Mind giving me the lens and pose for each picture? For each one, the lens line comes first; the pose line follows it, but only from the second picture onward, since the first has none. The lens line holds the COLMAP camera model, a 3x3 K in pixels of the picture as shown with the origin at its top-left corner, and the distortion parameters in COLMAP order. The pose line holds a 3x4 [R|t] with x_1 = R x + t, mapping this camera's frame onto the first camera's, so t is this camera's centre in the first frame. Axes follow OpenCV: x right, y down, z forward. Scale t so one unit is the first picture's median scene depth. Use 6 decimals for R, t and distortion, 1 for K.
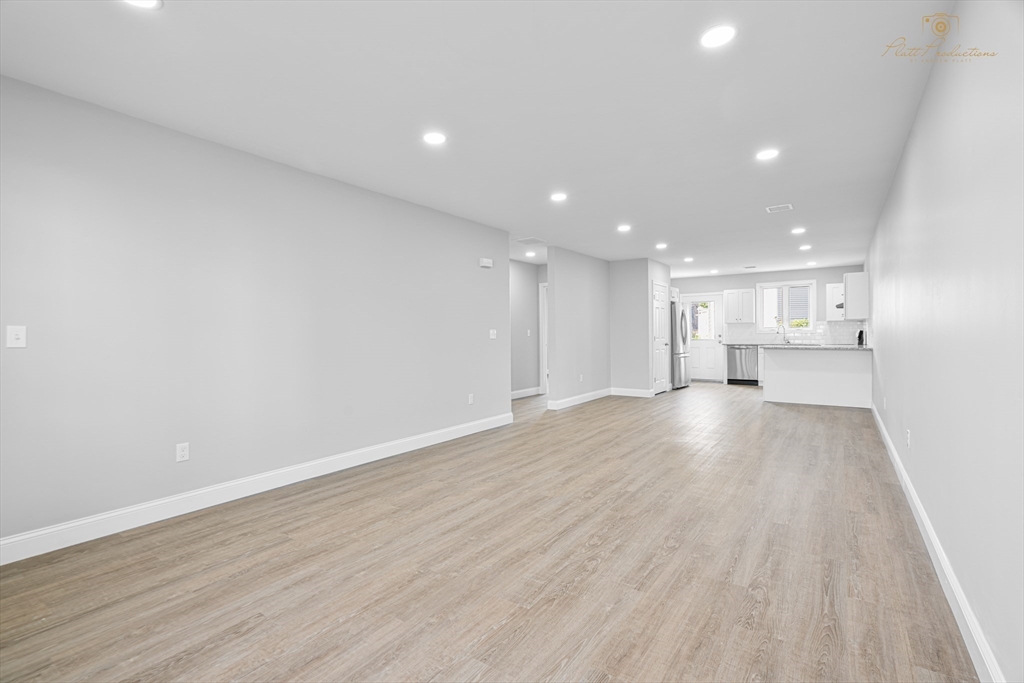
lens RADIAL K [[468.3, 0, 522.7], [0, 468.3, 339.7], [0, 0, 1]] dist [0.005009, 0.002027]
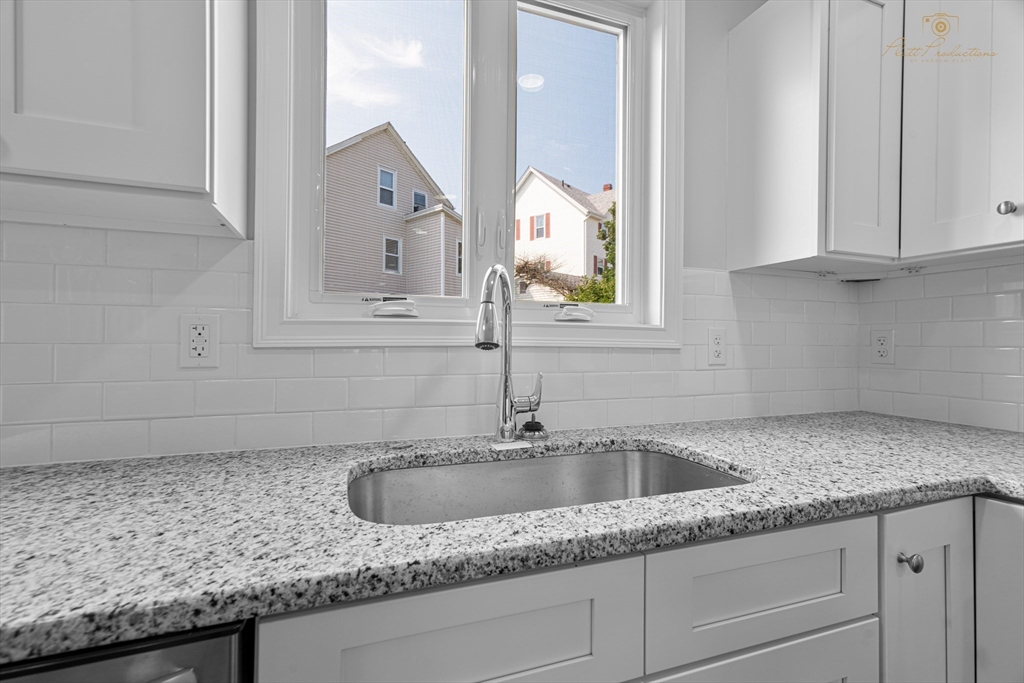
lens RADIAL K [[468.3, 0, 514.3], [0, 468.3, 342.4], [0, 0, 1]] dist [0.005009, 0.002027]
pose [[0.579836, 0.007020, 0.814703, 0.443445], [-0.002120, 0.999972, -0.007107, -0.013268], [-0.814730, 0.002394, 0.579835, 0.884373]]
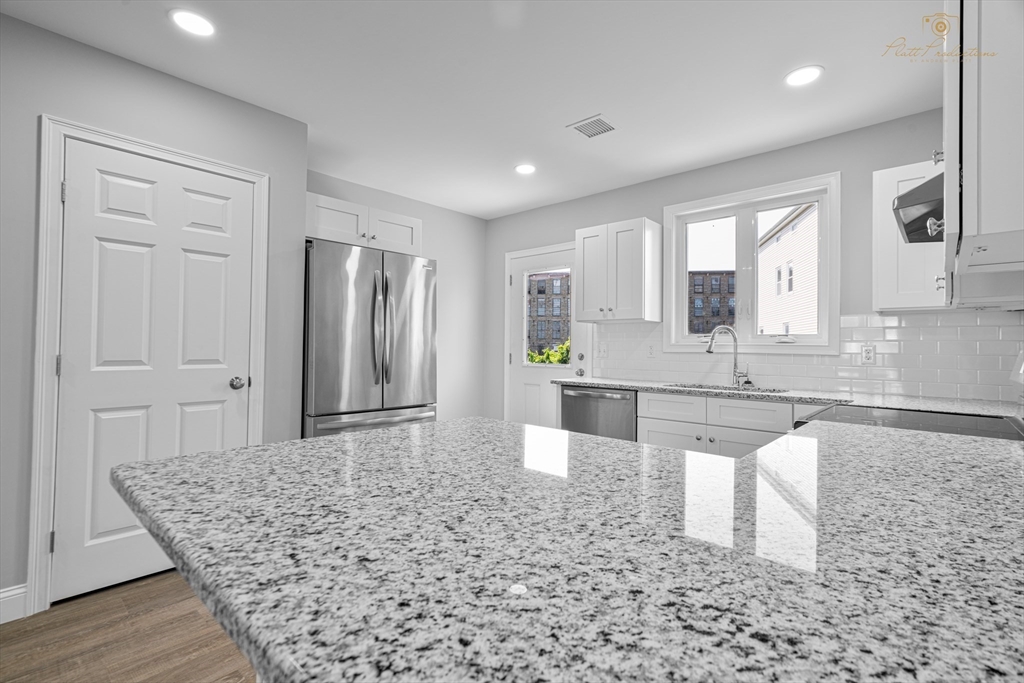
lens RADIAL K [[468.3, 0, 514.2], [0, 468.3, 337.8], [0, 0, 1]] dist [0.005009, 0.002027]
pose [[0.989599, 0.017040, -0.142838, 0.430999], [-0.021571, 0.999310, -0.030237, -0.010528], [0.142224, 0.033004, 0.989284, 0.631381]]
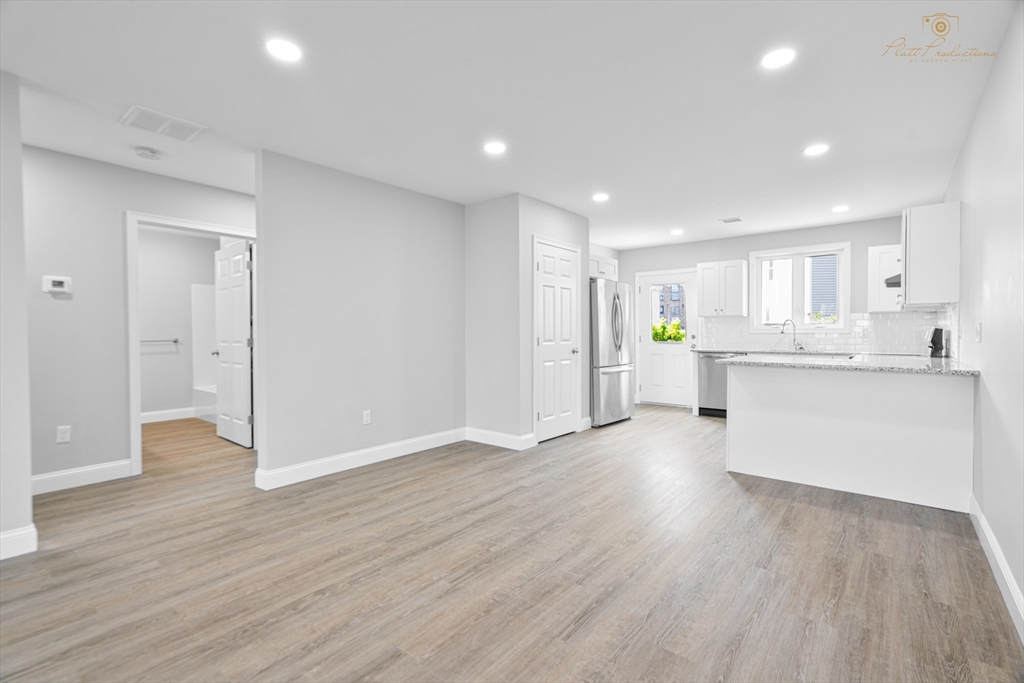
lens RADIAL K [[468.3, 0, 517.9], [0, 468.3, 337.2], [0, 0, 1]] dist [0.005009, 0.002027]
pose [[0.996840, 0.007503, -0.079076, 0.239117], [-0.007496, 0.999972, 0.000391, -0.005749], [0.079077, 0.000203, 0.996869, 0.354136]]
